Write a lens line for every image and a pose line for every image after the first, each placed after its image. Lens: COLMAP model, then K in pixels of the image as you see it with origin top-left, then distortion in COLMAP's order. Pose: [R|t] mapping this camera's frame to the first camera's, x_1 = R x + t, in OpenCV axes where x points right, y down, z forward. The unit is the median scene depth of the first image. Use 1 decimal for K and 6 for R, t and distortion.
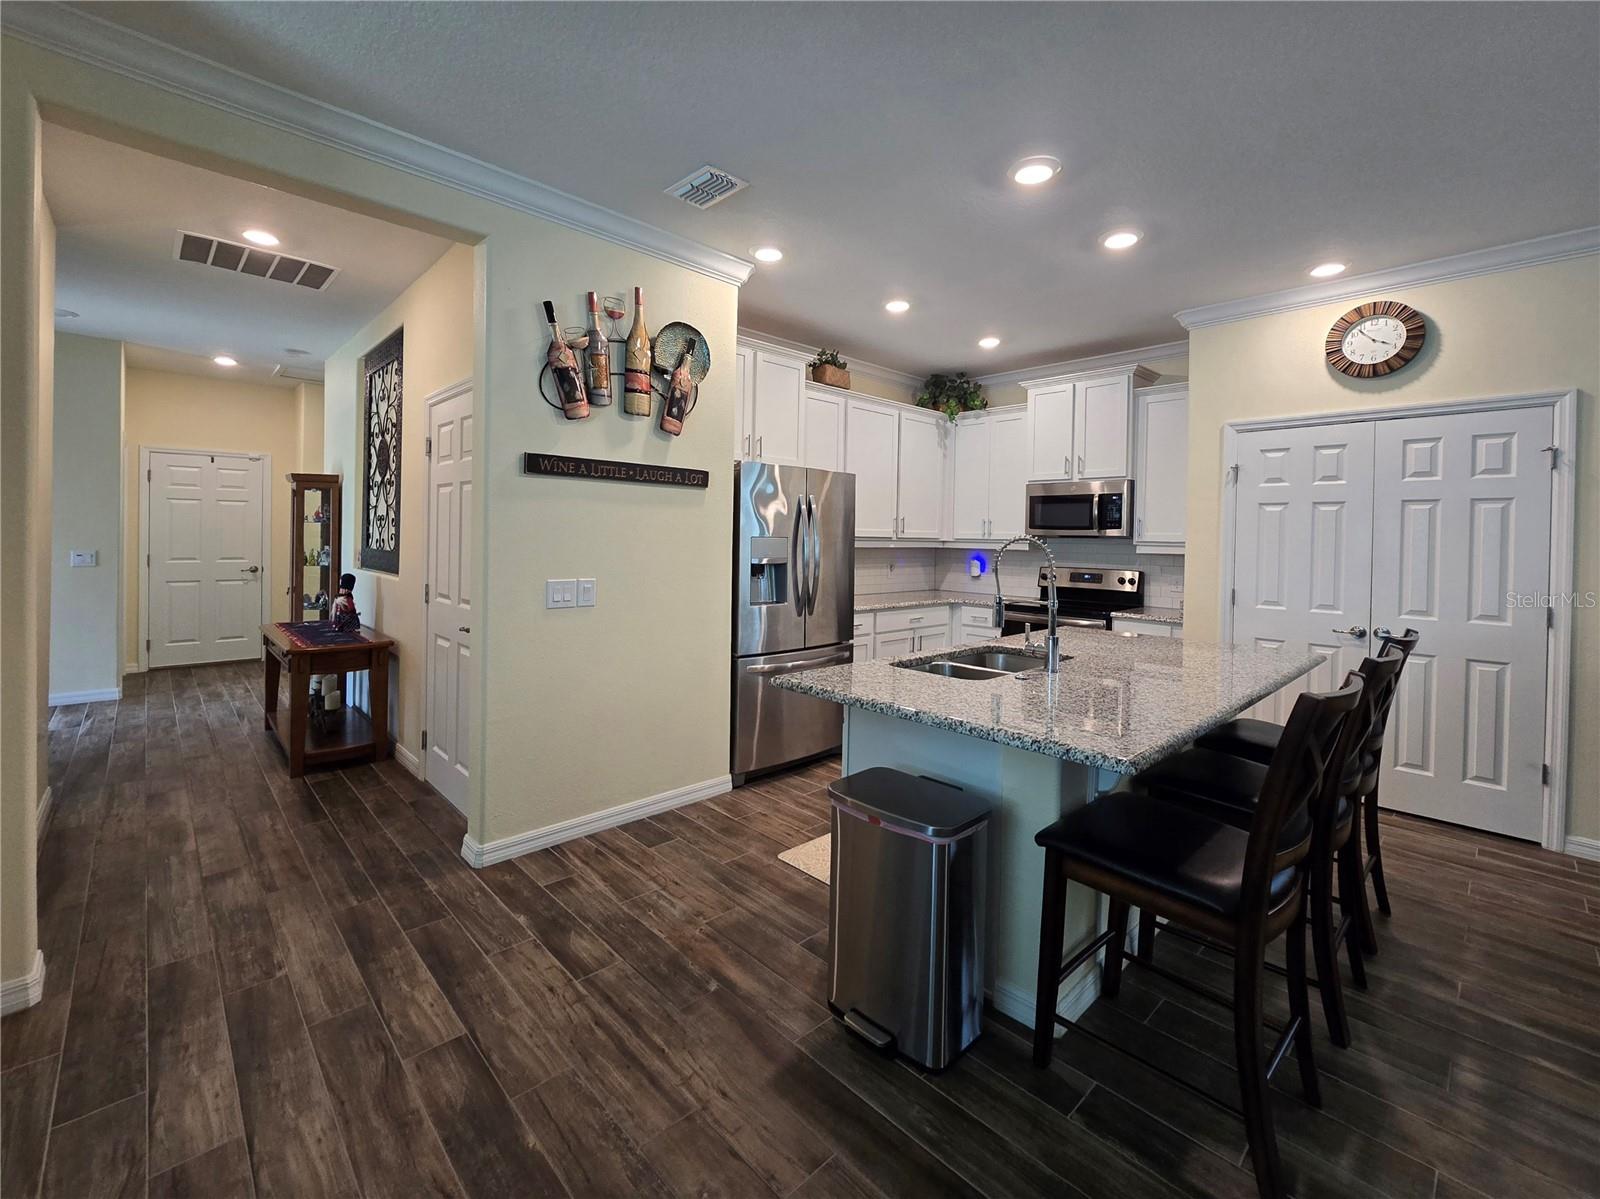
lens RADIAL K [[666.1, 0, 790.3], [0, 666.1, 552.1], [0, 0, 1]] dist [0.001200, 0.000162]
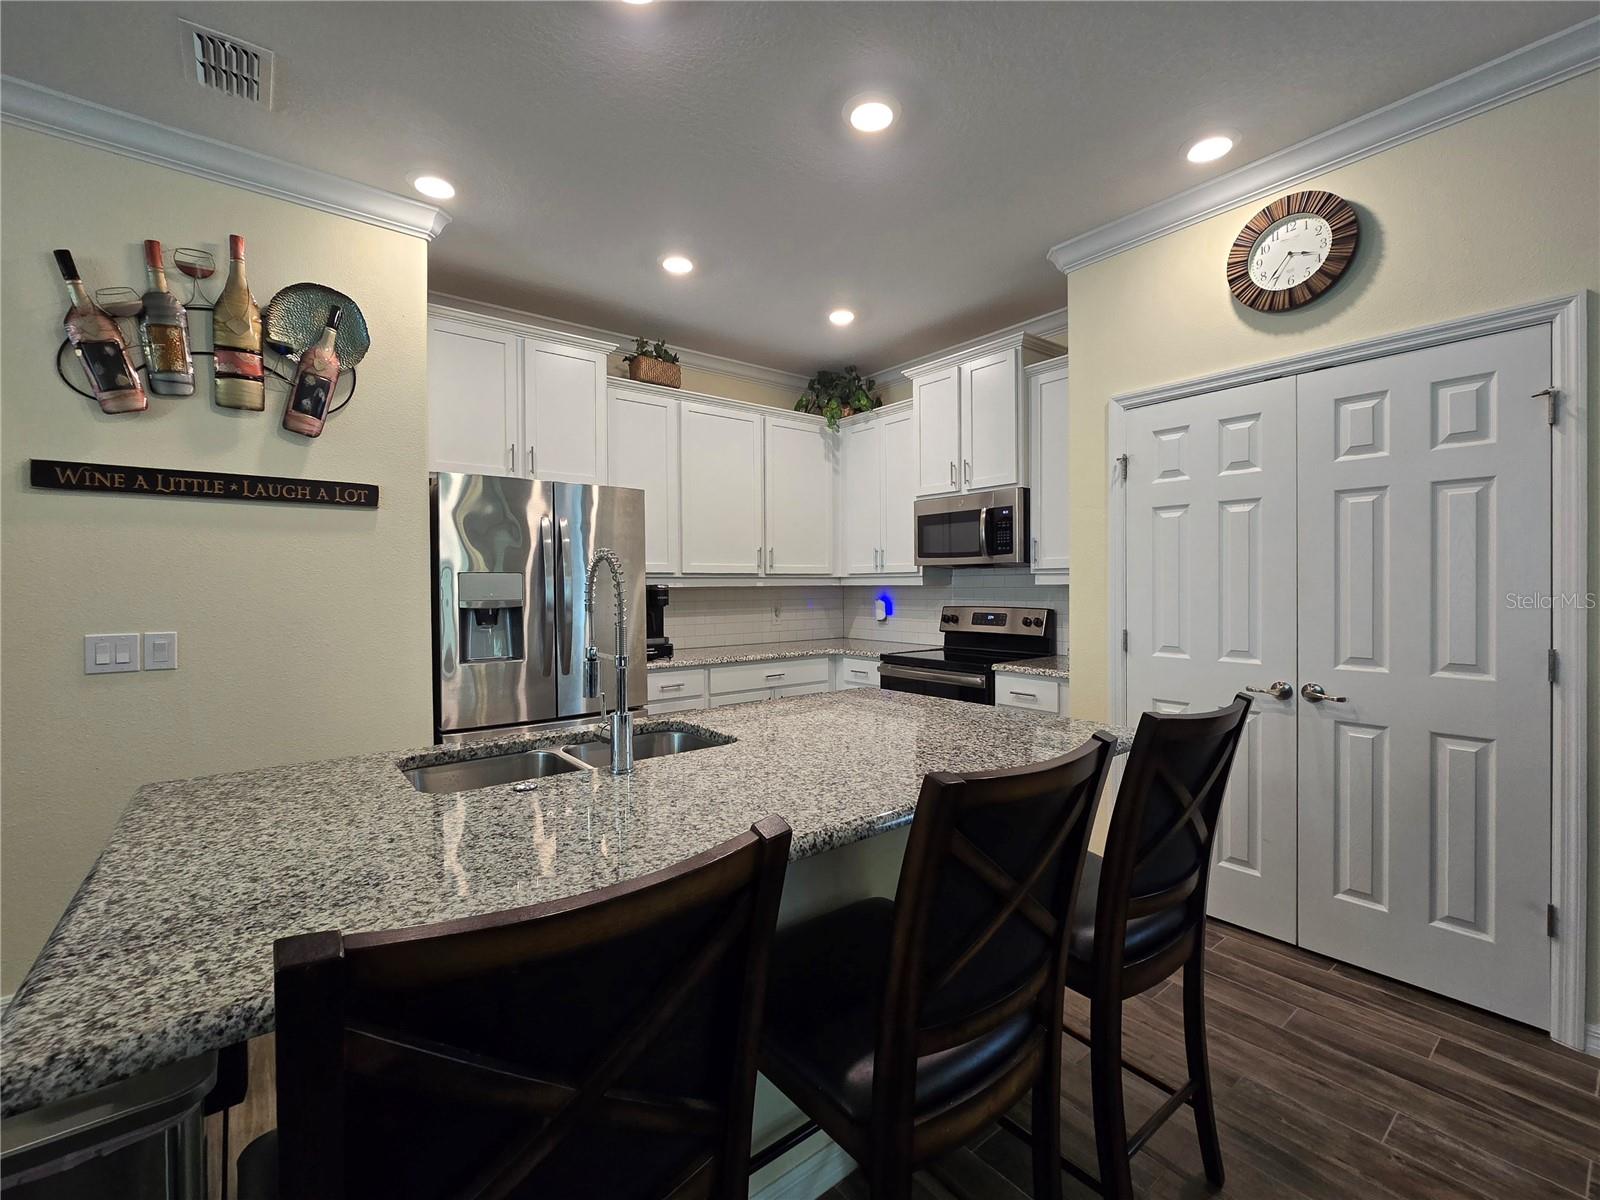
lens RADIAL K [[699.3, 0, 800.0], [0, 699.3, 600.0], [0, 0, 1]] dist [0.001047, 0.000612]
pose [[0.997256, -0.021498, -0.070838, 0.404251], [0.021445, 0.999769, -0.001507, 0.018496], [0.070854, -0.000016, 0.997487, 0.251509]]
